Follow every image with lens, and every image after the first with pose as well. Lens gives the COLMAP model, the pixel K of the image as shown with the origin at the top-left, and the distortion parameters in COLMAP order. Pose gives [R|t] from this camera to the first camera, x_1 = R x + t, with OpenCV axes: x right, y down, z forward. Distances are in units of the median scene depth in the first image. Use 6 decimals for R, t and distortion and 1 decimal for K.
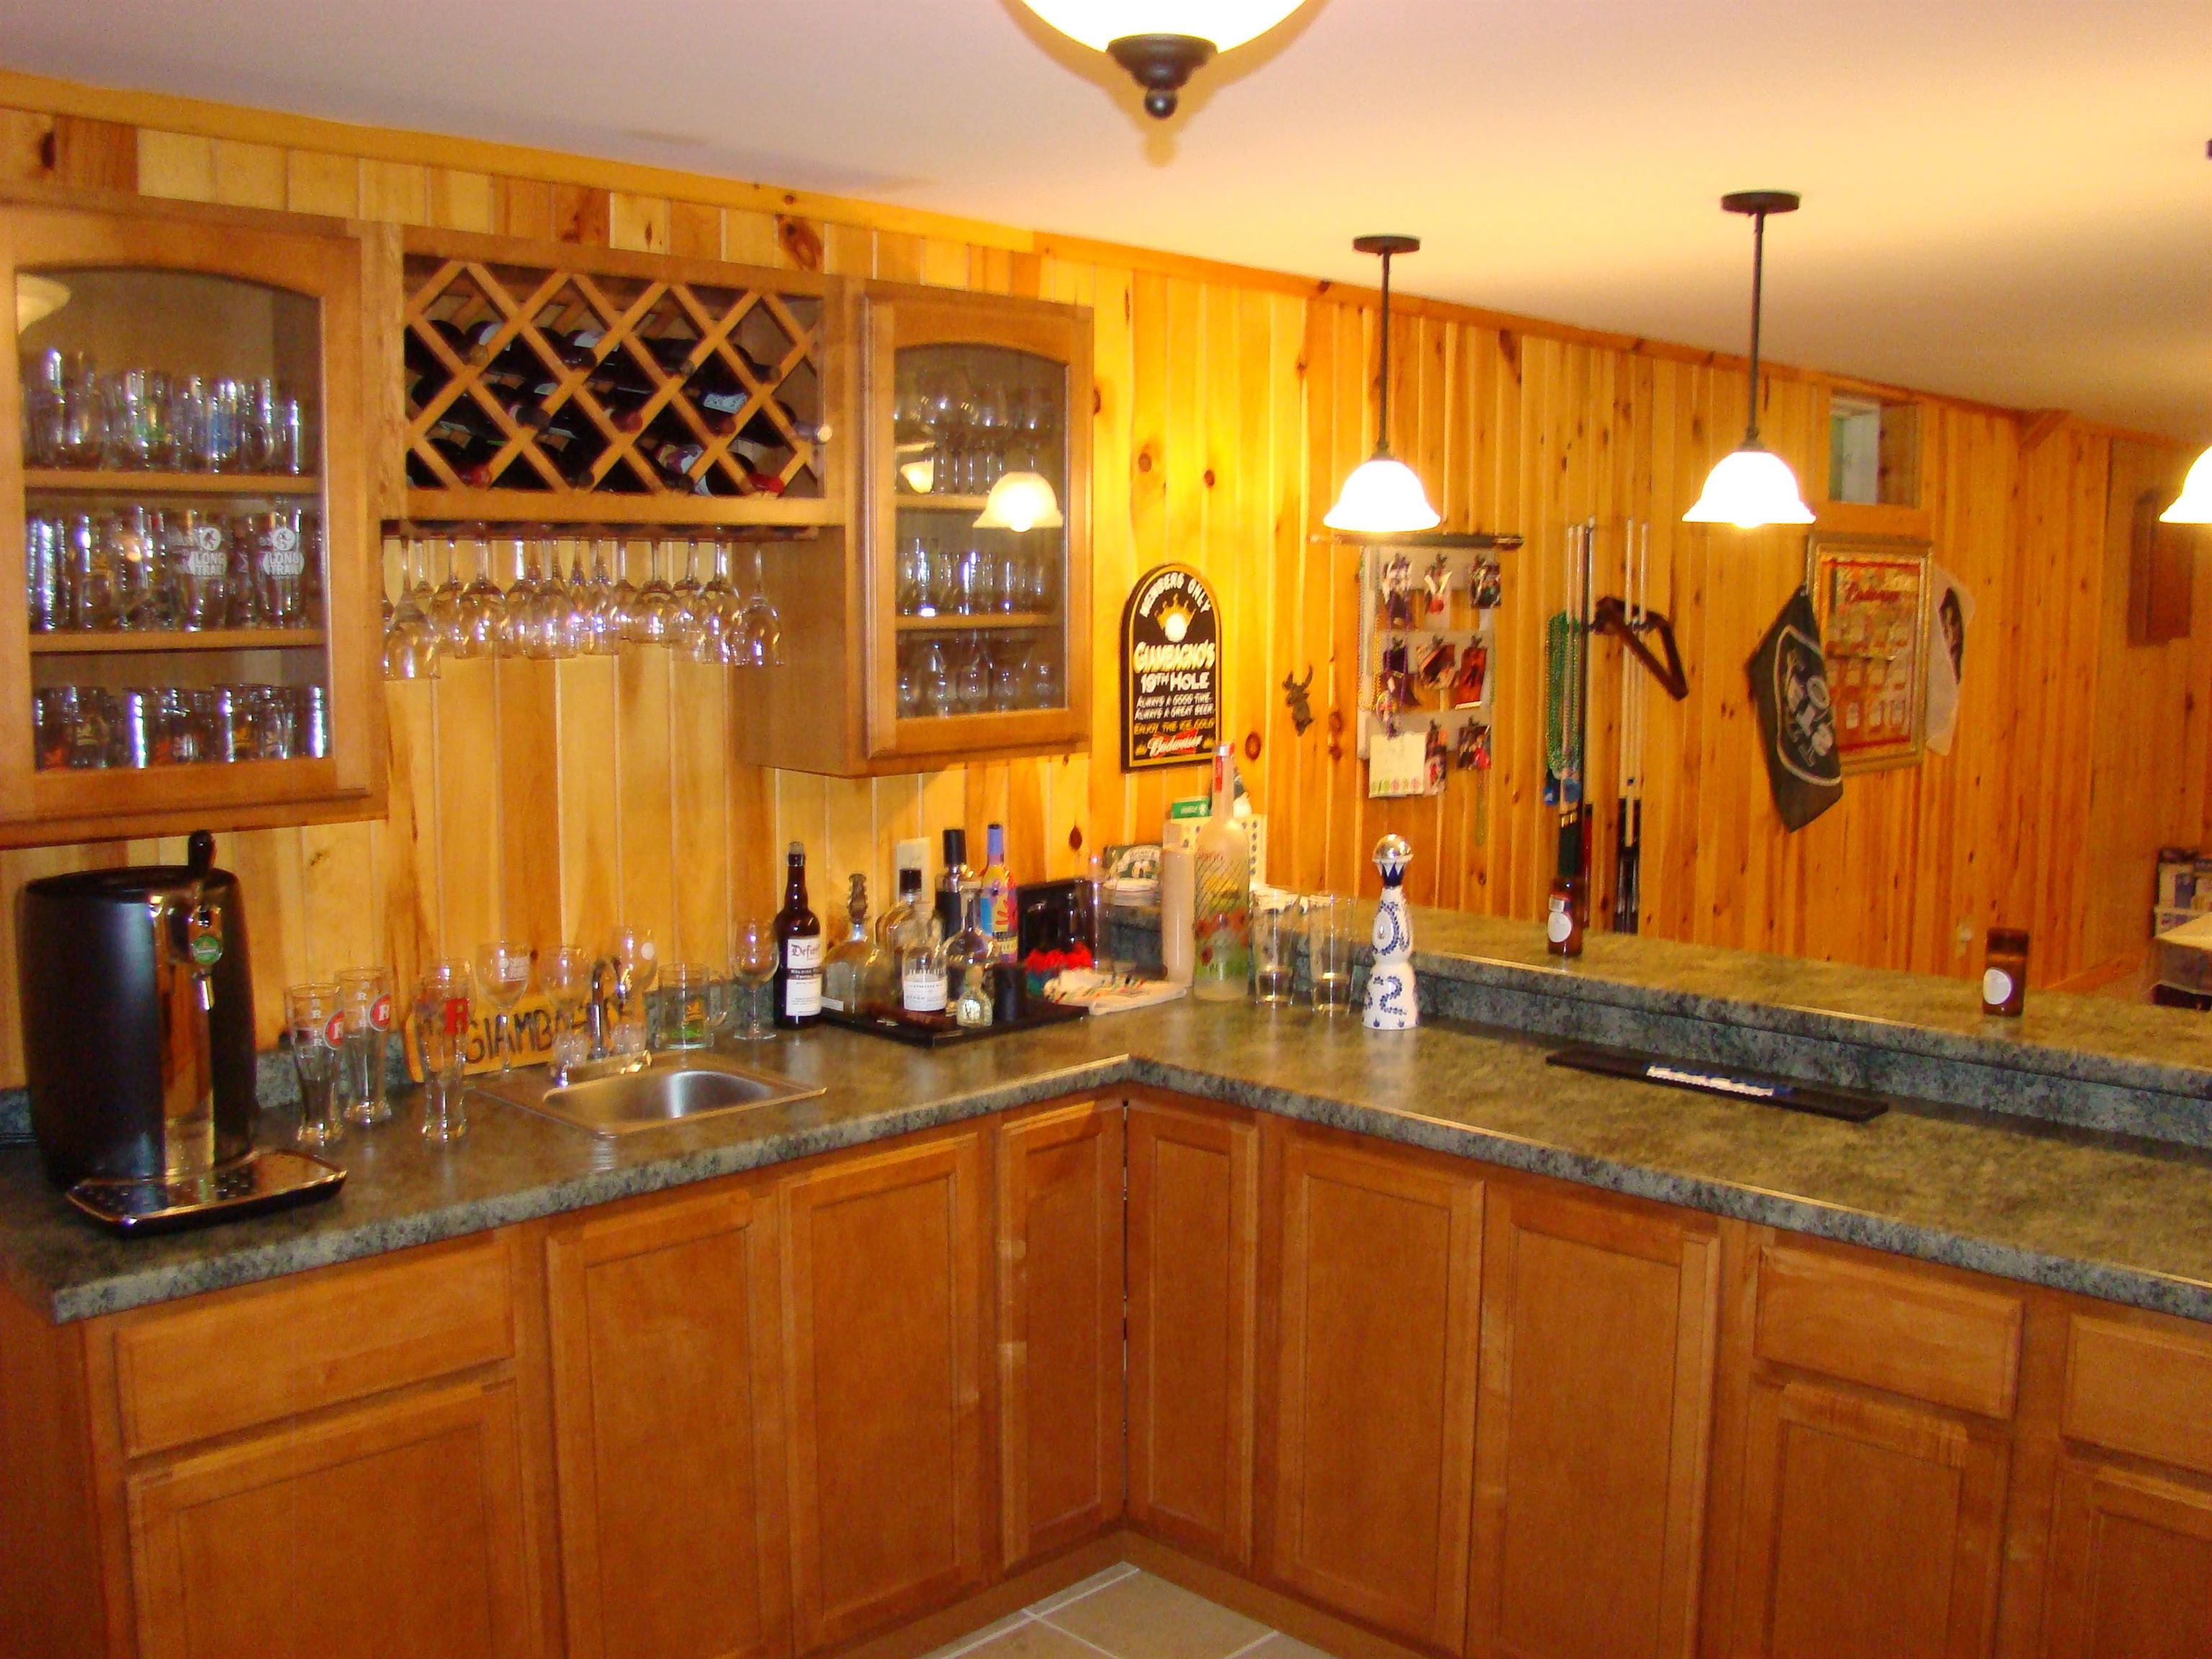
lens RADIAL K [[2080.1, 0, 1106.0], [0, 2080.1, 829.5], [0, 0, 1]] dist [-0.162721, 0.150936]
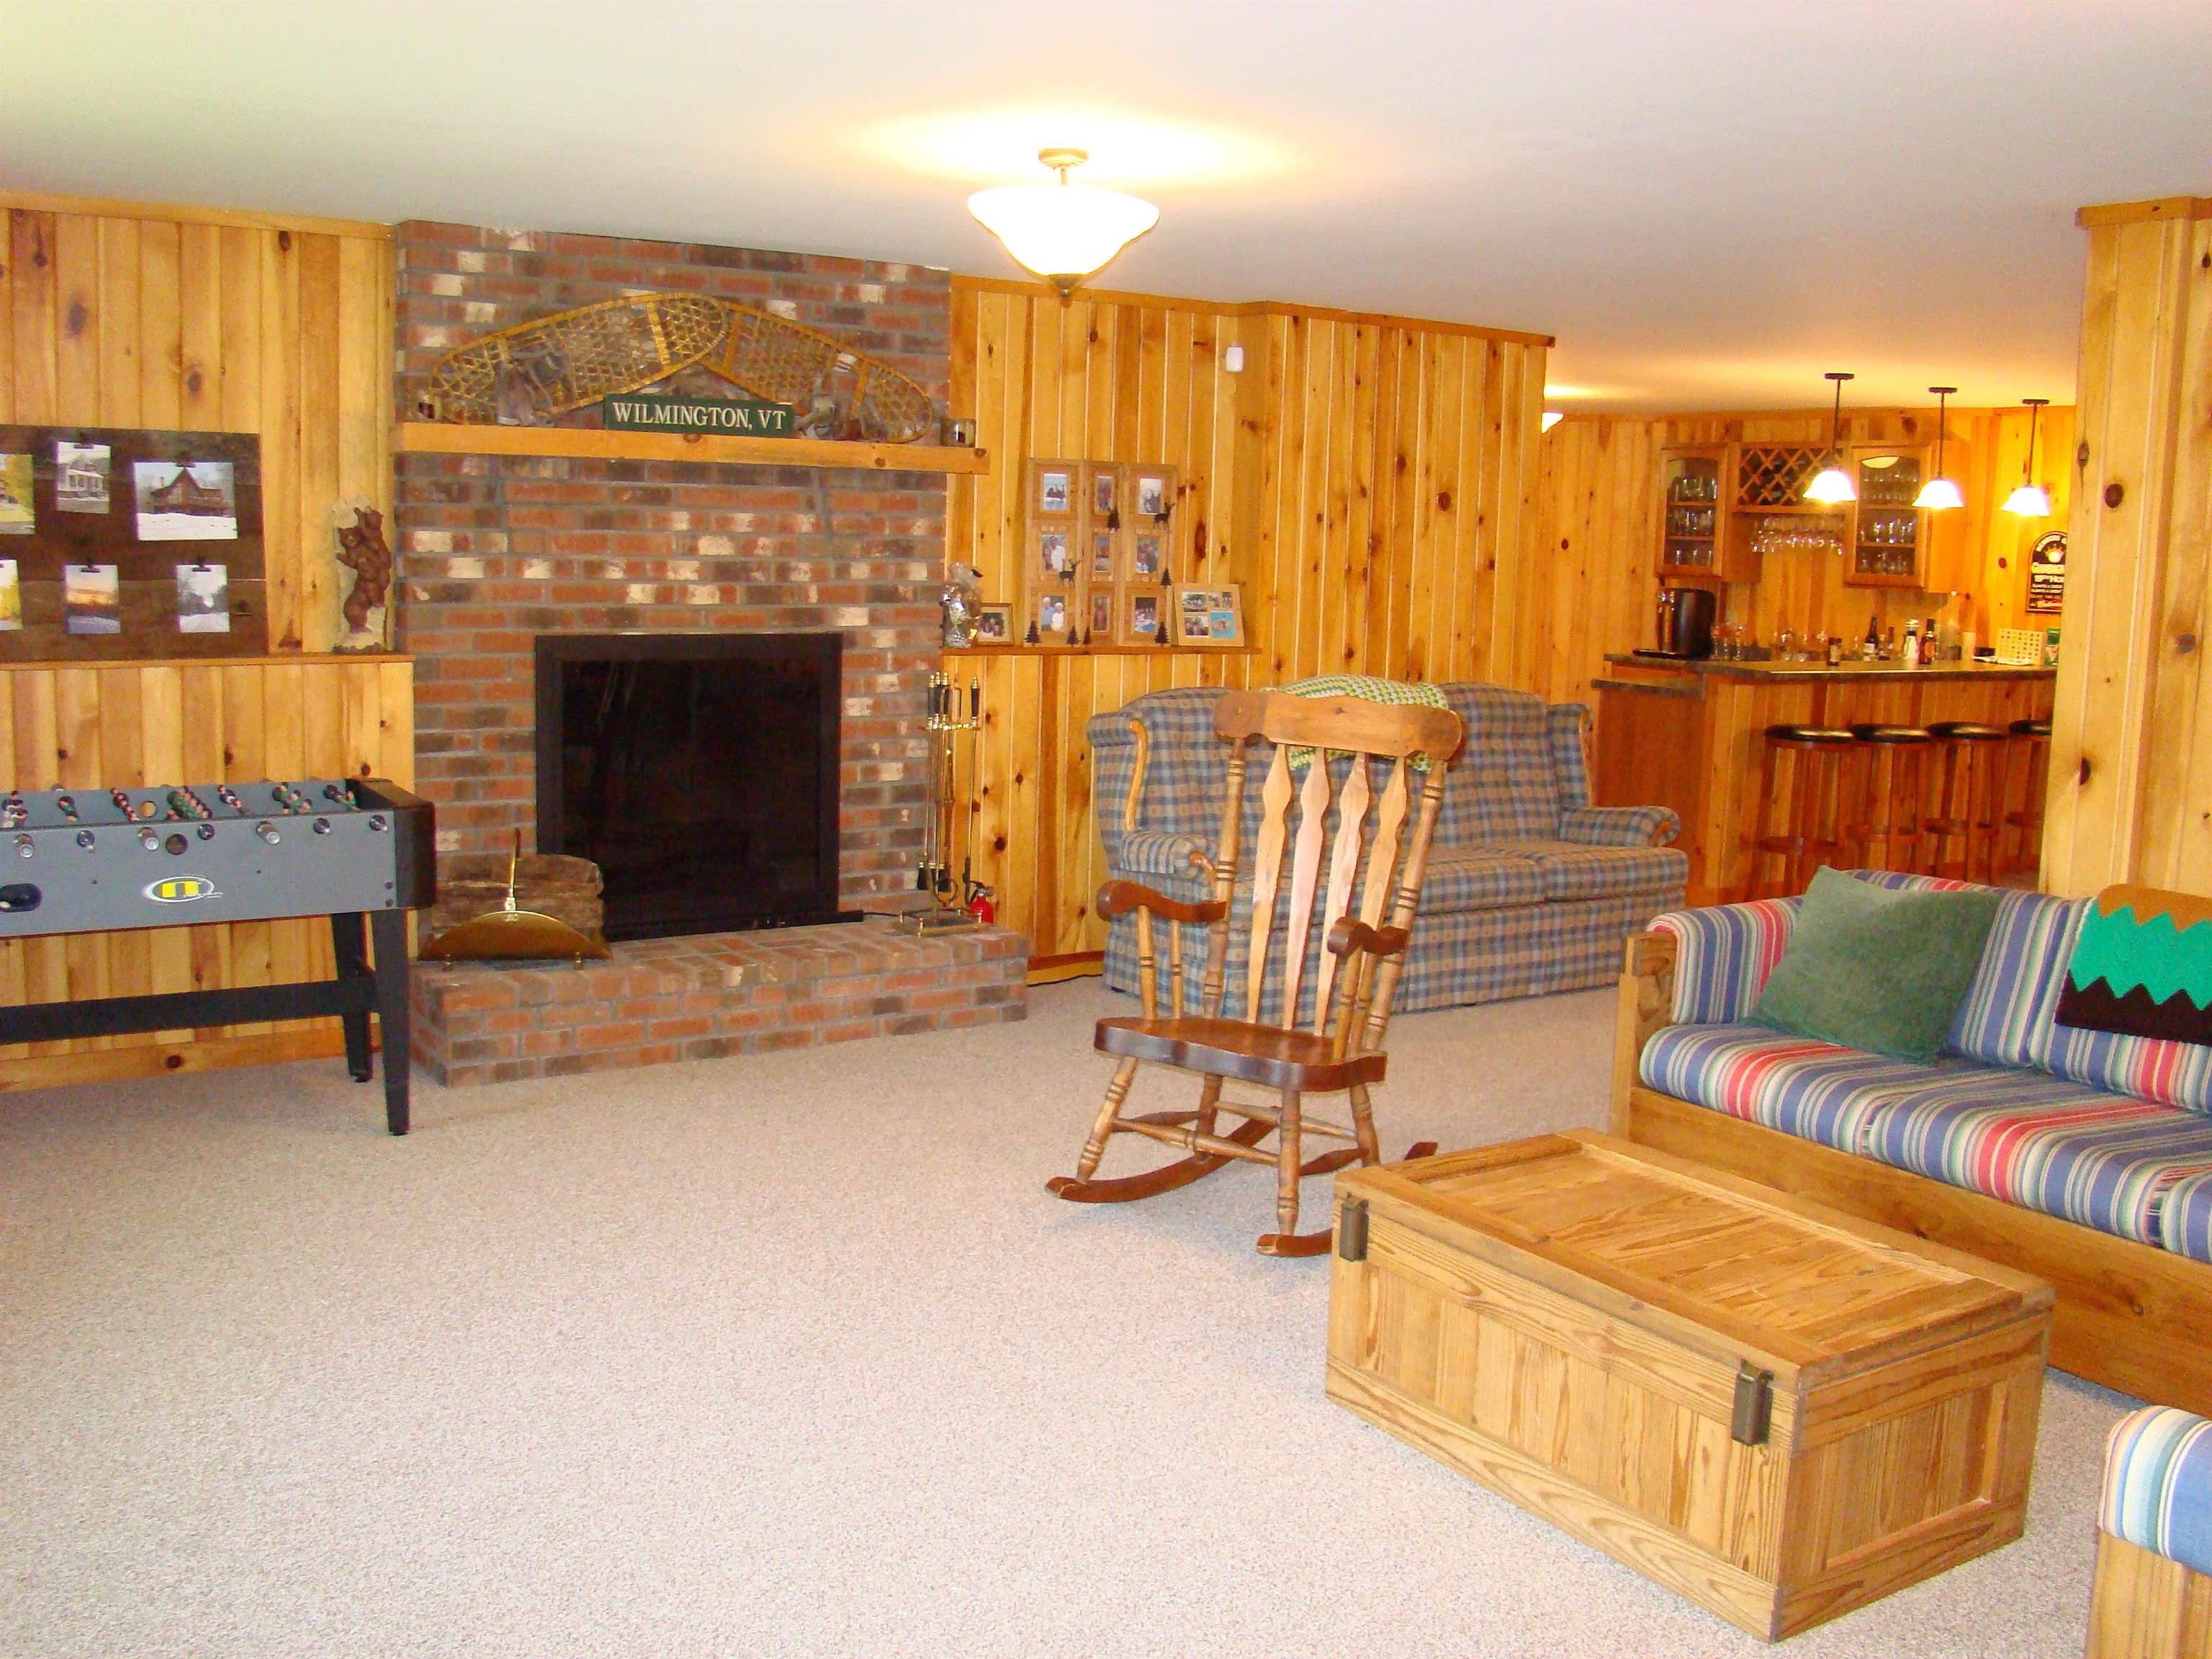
lens RADIAL K [[2104.3, 0, 1106.0], [0, 2104.3, 829.5], [0, 0, 1]] dist [-0.178670, 0.123308]
pose [[-0.212860, 0.126875, -0.968810, 2.694378], [-0.145432, 0.976375, 0.159819, -0.002524], [0.966199, 0.174915, -0.189379, 0.428623]]
